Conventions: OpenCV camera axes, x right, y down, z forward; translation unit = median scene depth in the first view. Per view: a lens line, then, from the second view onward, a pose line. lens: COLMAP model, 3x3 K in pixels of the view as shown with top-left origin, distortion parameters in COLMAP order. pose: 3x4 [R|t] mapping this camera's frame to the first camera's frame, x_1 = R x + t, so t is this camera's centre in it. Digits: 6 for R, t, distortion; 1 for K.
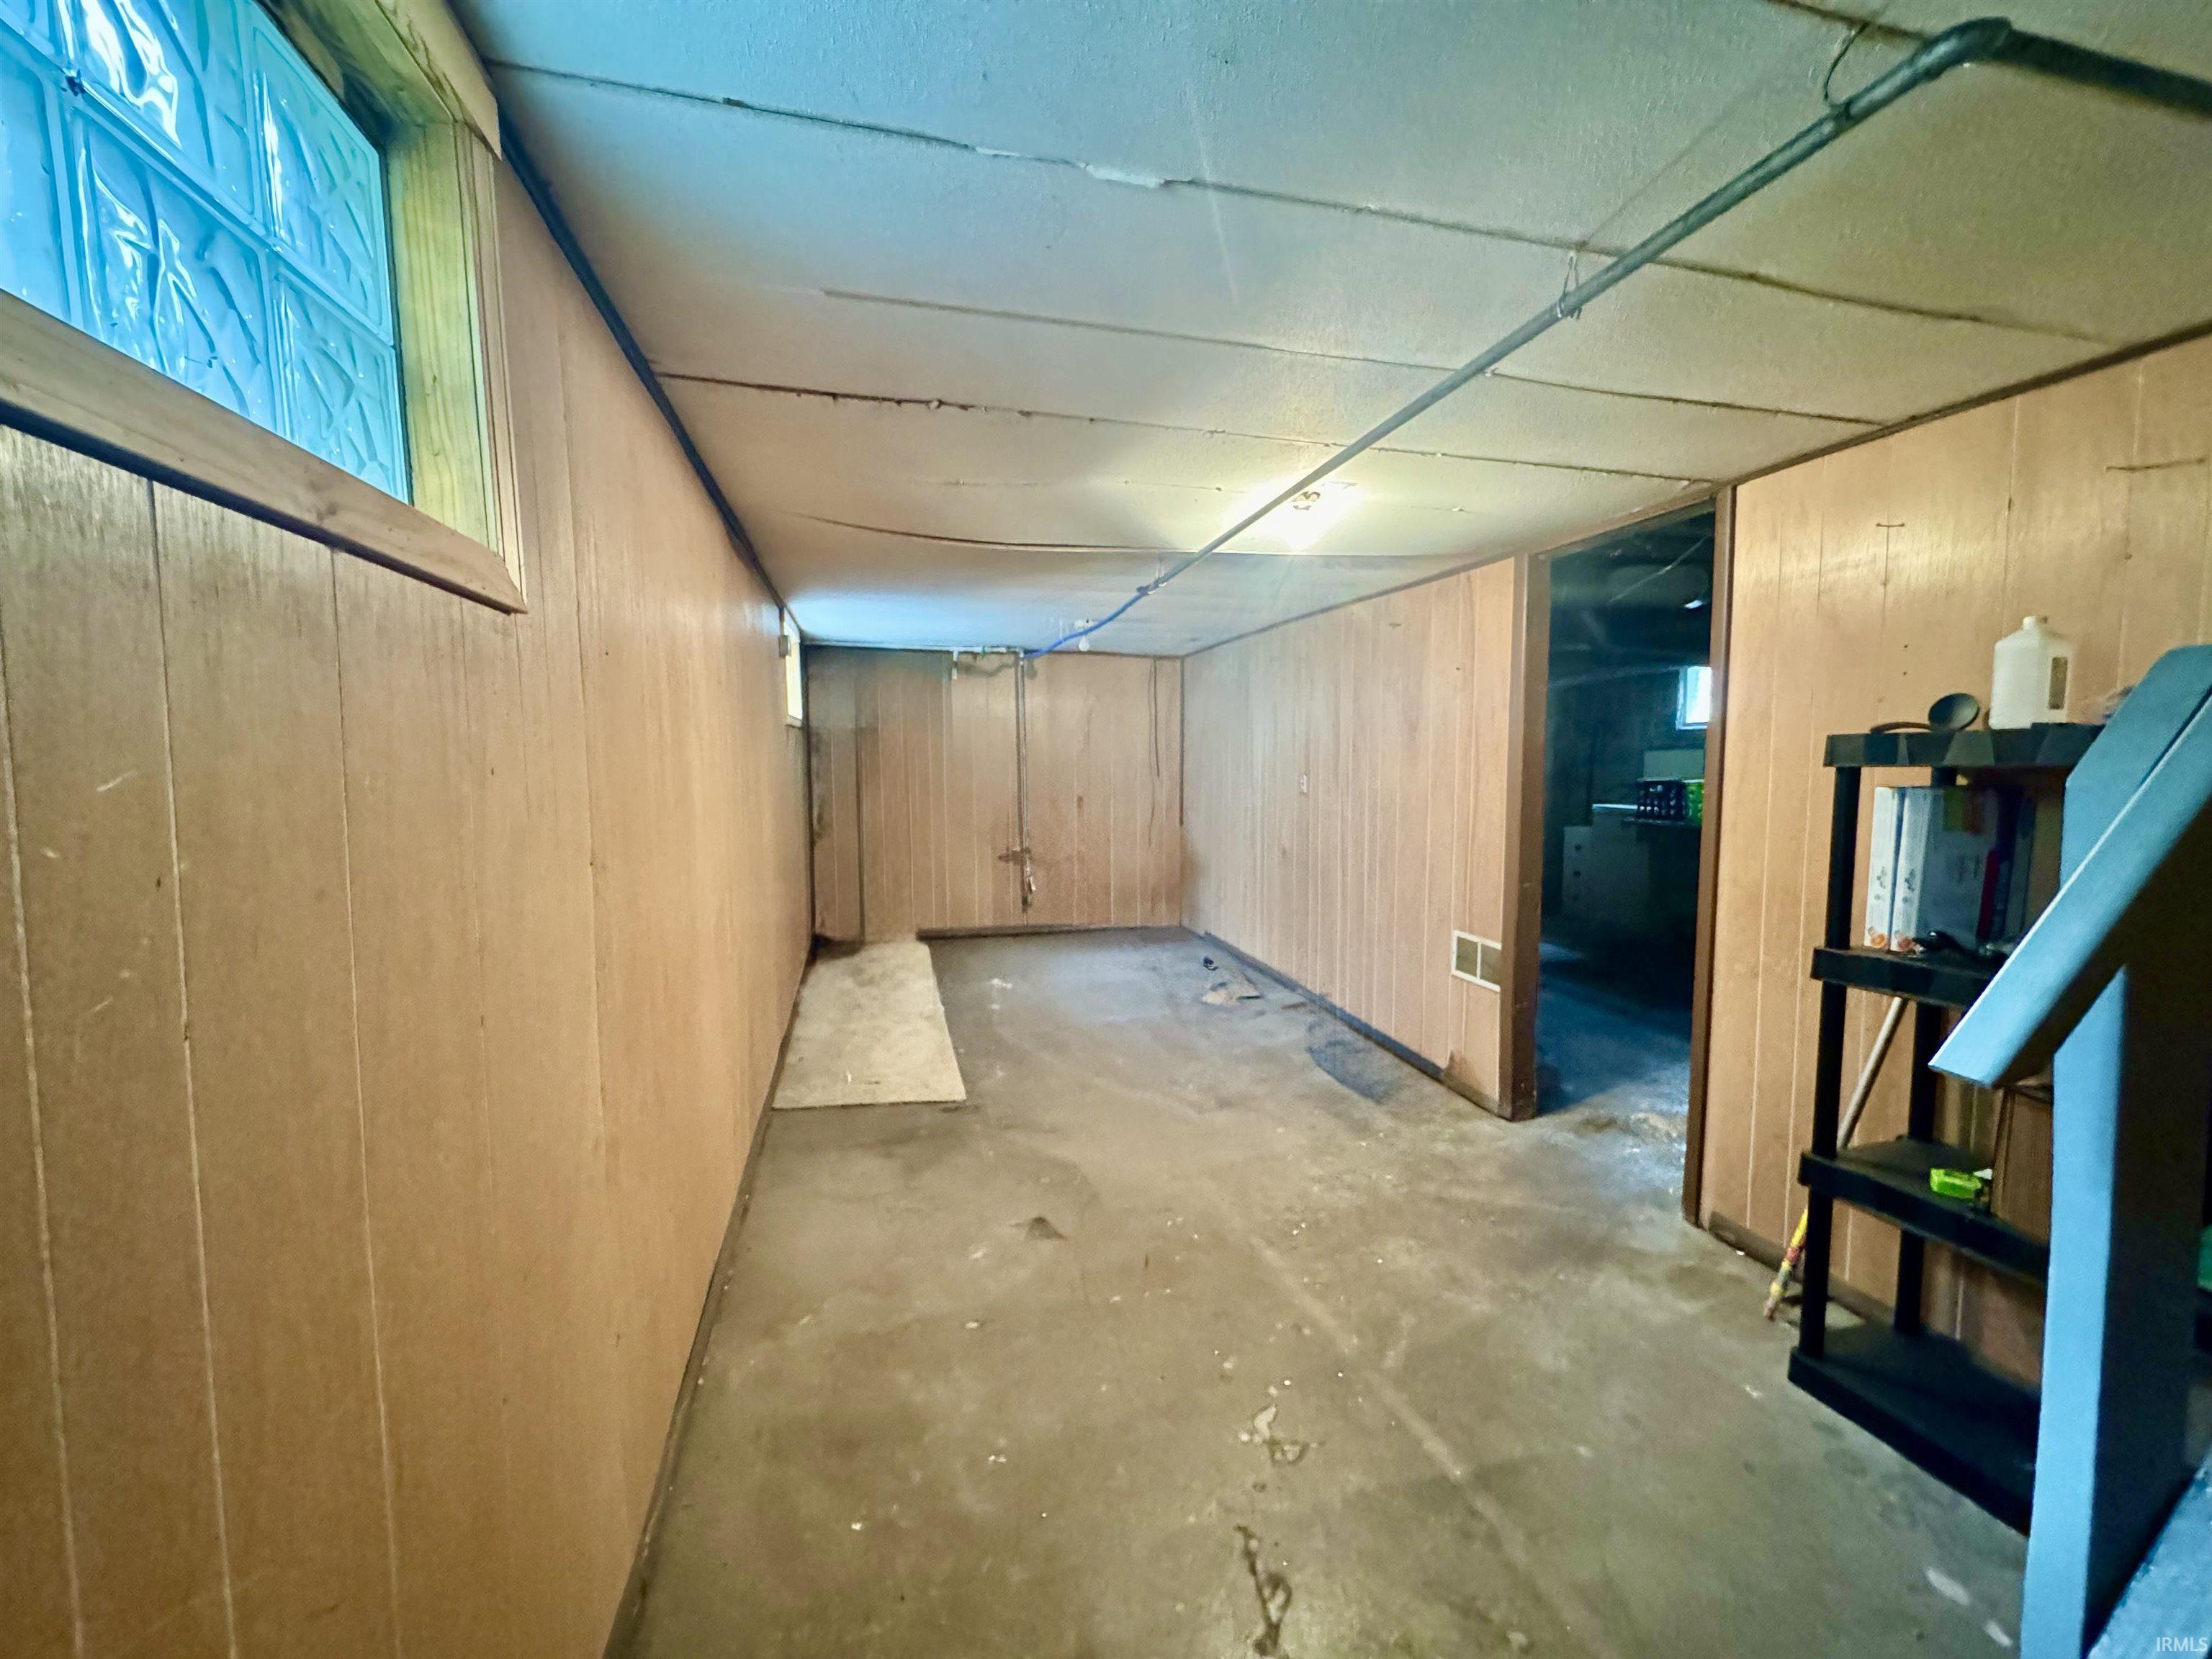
lens RADIAL K [[886.6, 0, 1103.0], [0, 886.6, 825.5], [0, 0, 1]] dist [-0.010651, 0.004173]
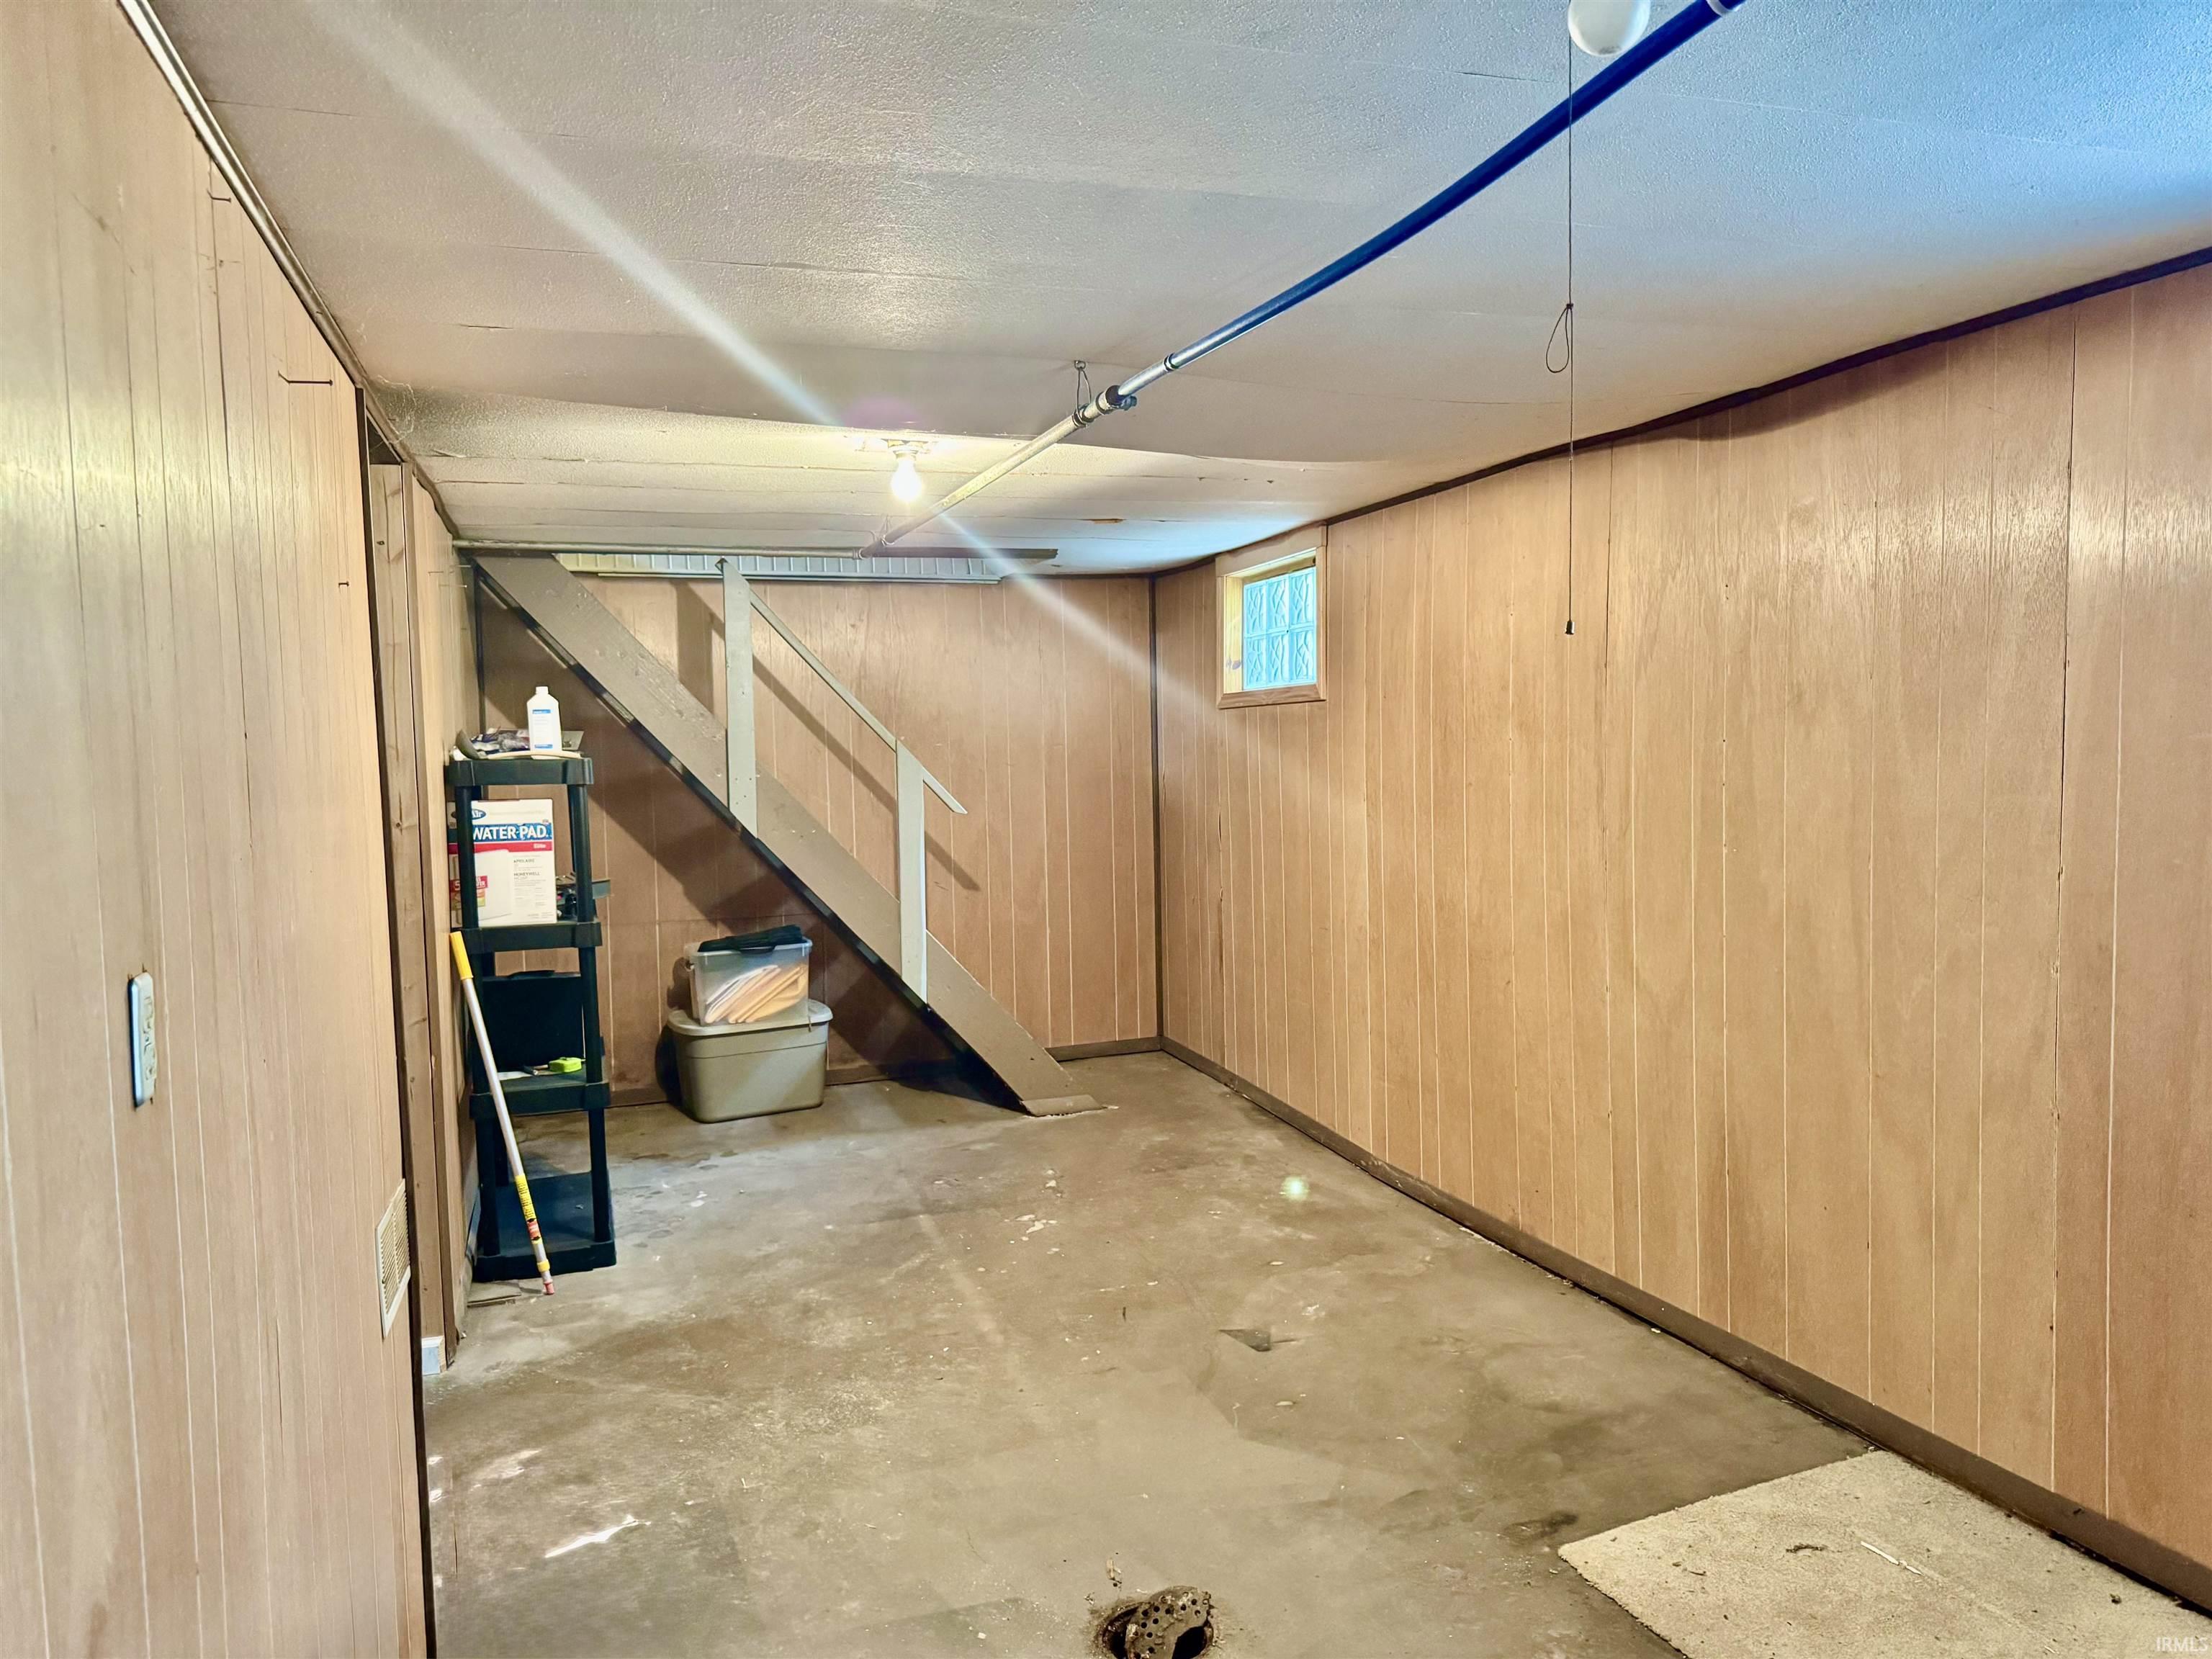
lens RADIAL K [[1572.4, 0, 1118.2], [0, 1572.4, 820.3], [0, 0, 1]] dist [0.050658, -0.086960]
pose [[-0.997207, 0.031107, -0.067904, 0.148995], [0.021703, 0.990597, 0.135081, -0.230457], [0.071468, 0.133230, -0.988505, 2.504120]]
